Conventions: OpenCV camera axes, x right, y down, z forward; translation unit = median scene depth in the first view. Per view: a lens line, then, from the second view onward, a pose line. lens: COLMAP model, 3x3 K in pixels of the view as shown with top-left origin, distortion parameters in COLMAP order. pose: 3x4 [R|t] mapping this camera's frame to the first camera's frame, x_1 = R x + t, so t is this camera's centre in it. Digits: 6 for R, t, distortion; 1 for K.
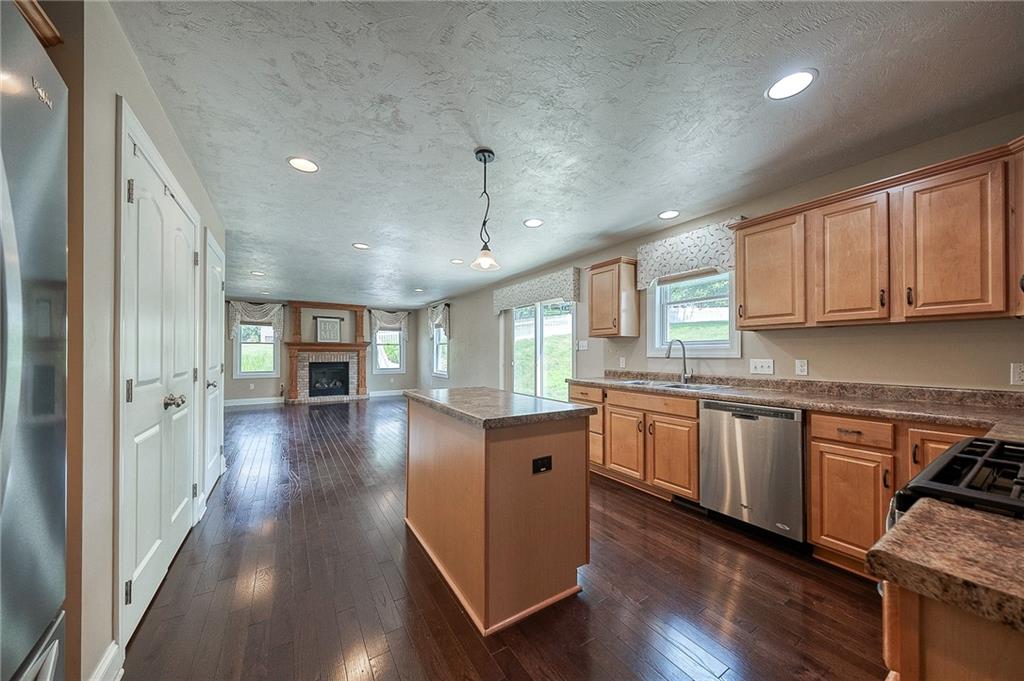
lens RADIAL K [[353.4, 0, 514.2], [0, 353.4, 352.0], [0, 0, 1]] dist [-0.000747, -0.000114]
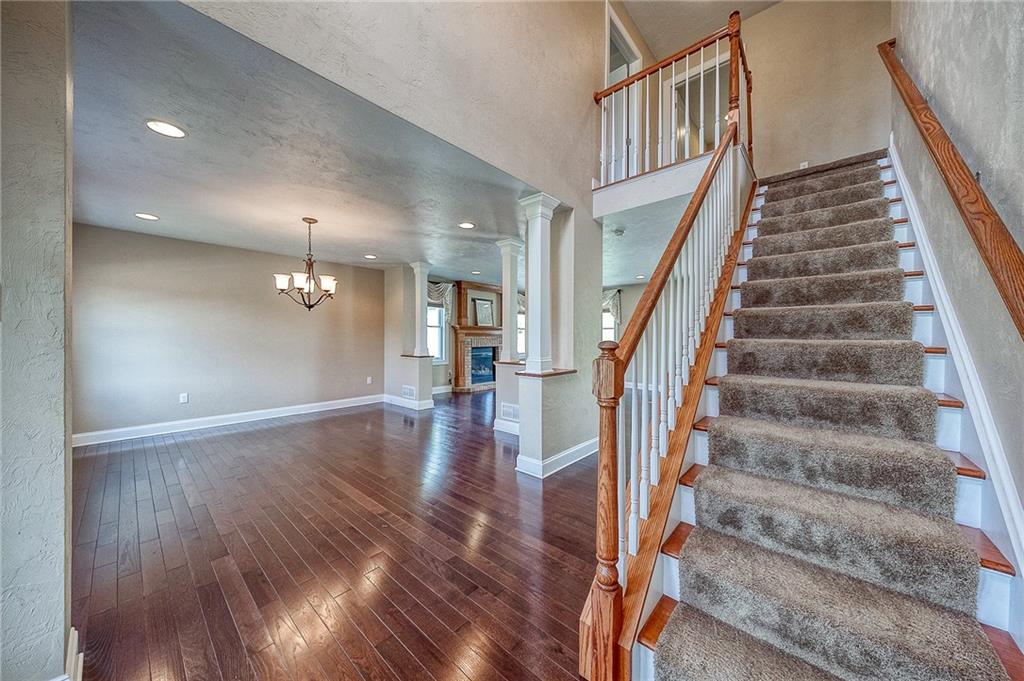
lens RADIAL K [[349.8, 0, 512.0], [0, 349.8, 340.5], [0, 0, 1]] dist [0.000058, -0.000328]
pose [[0.964594, -0.004478, 0.263700, -1.738167], [0.001142, 0.999917, 0.012805, -0.001869], [-0.263735, -0.012051, 0.964520, 0.202556]]
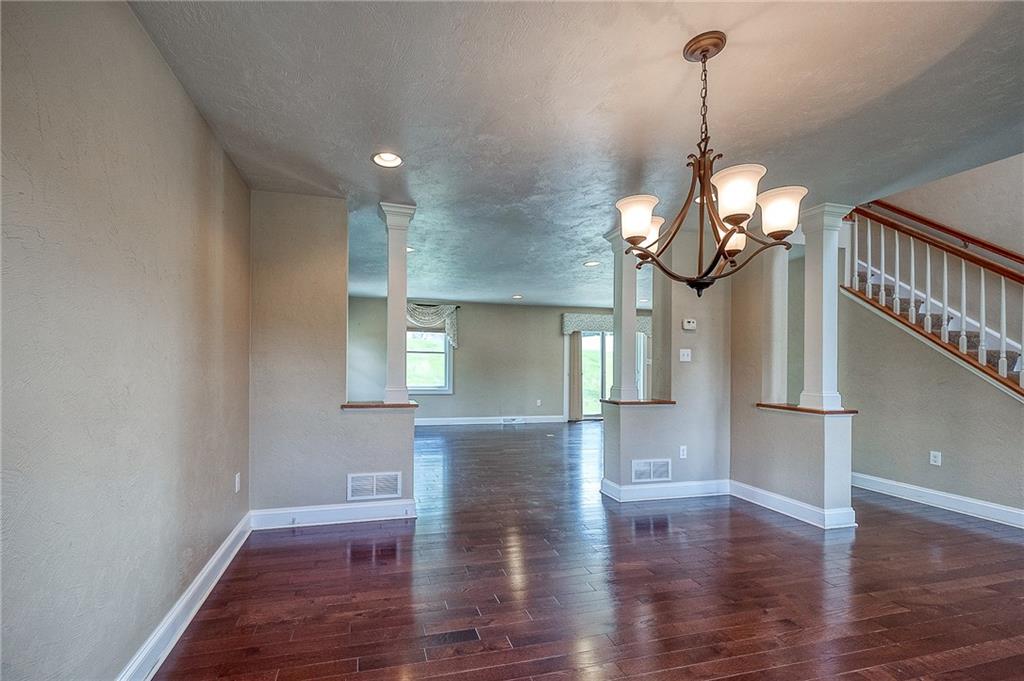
lens RADIAL K [[418.3, 0, 474.0], [0, 418.3, 360.6], [0, 0, 1]] dist [-0.000941, -0.000090]
pose [[0.324098, 0.010504, 0.945965, -2.540180], [-0.011569, 0.999908, -0.007139, 0.001288], [-0.945953, -0.008630, 0.324190, 1.430852]]
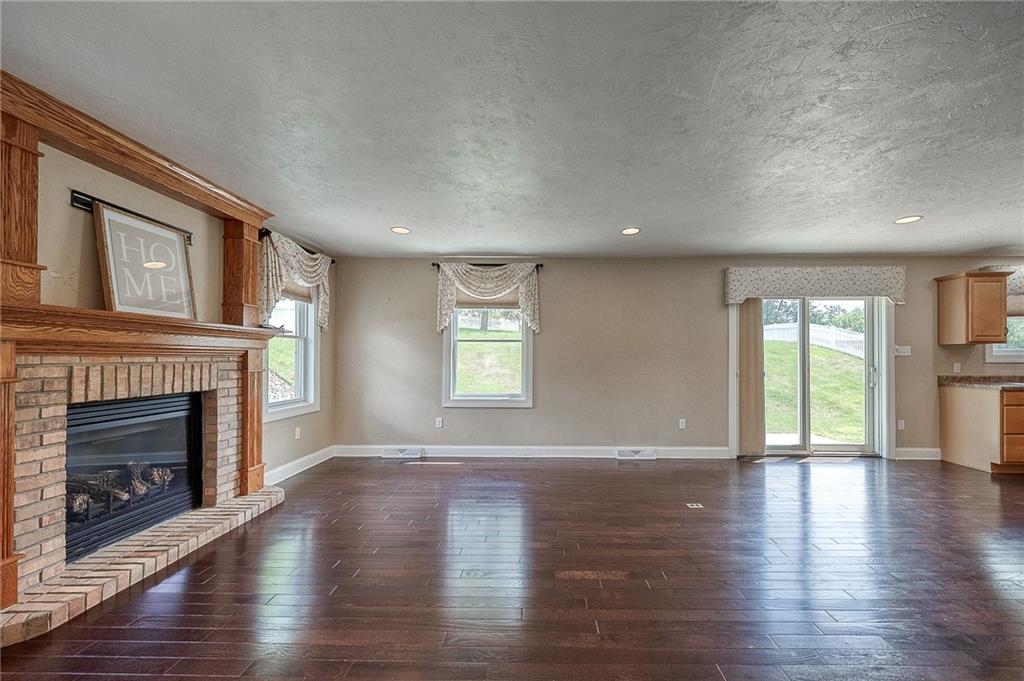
lens RADIAL K [[387.1, 0, 542.3], [0, 387.1, 356.8], [0, 0, 1]] dist [0.007000, -0.000215]
pose [[0.548905, 0.003706, 0.835877, -1.496440], [-0.002477, 0.999993, -0.002807, 0.002112], [-0.835881, -0.000529, 0.548910, 1.534170]]
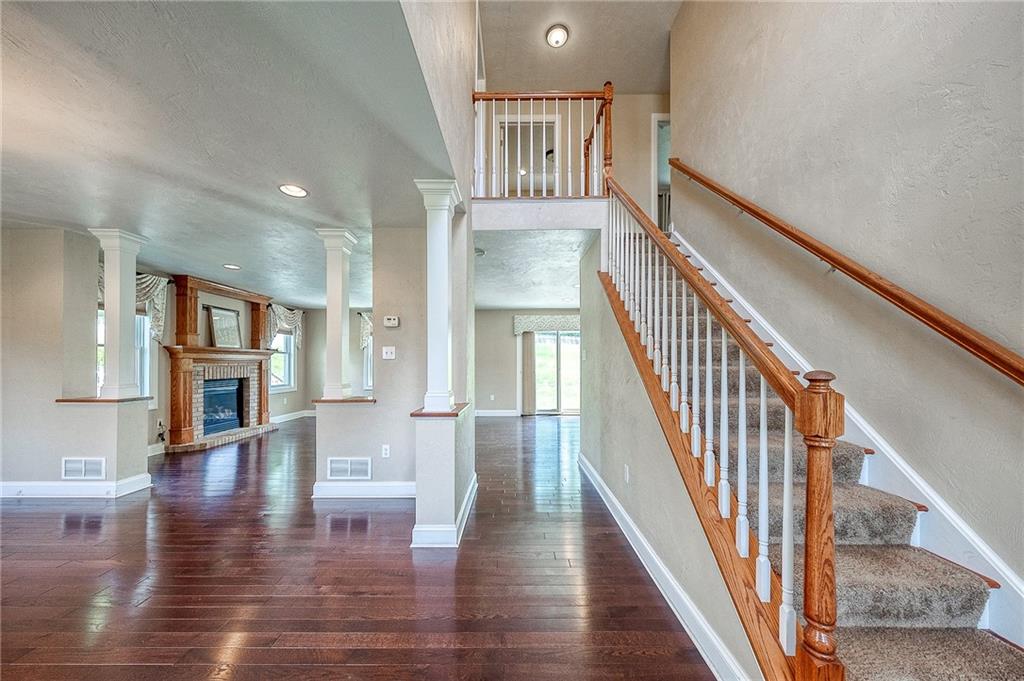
lens RADIAL K [[352.5, 0, 517.6], [0, 352.5, 361.6], [0, 0, 1]] dist [0.000638, -0.000060]
pose [[0.541083, 0.000637, 0.840969, -1.928295], [0.000208, 1.000000, -0.000891, -0.004373], [-0.840969, 0.000657, 0.541083, 0.521263]]
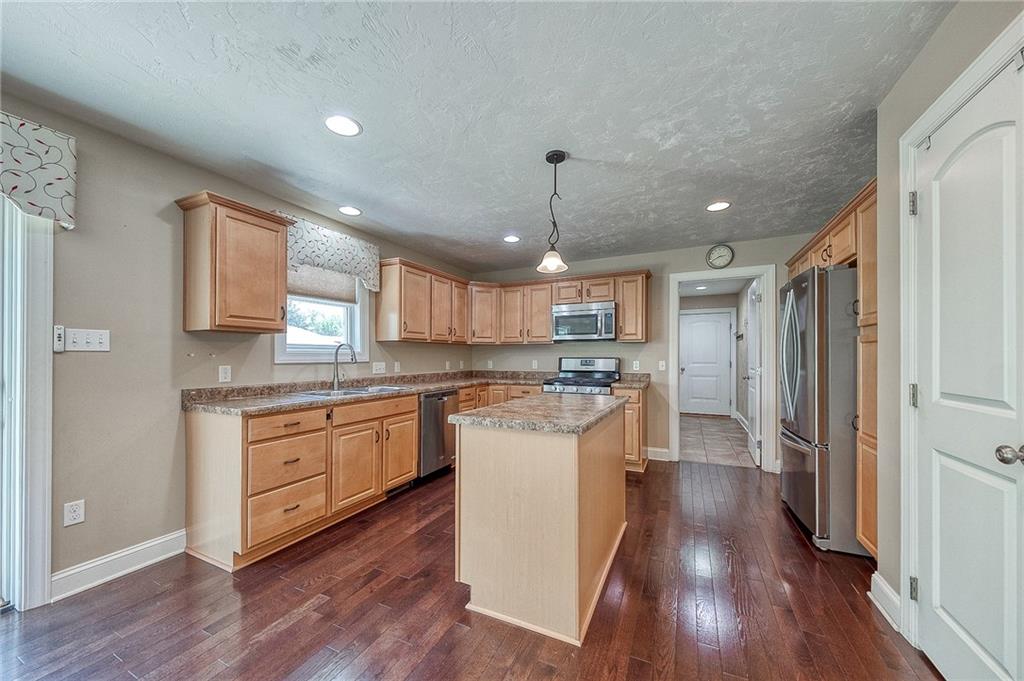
lens RADIAL K [[358.9, 0, 515.9], [0, 358.9, 355.4], [0, 0, 1]] dist [-0.000133, -0.000074]
pose [[-0.532666, 0.001055, 0.846325, -0.532099], [-0.003610, 0.999987, -0.003519, -0.001797], [-0.846318, -0.004930, -0.532655, 0.991425]]
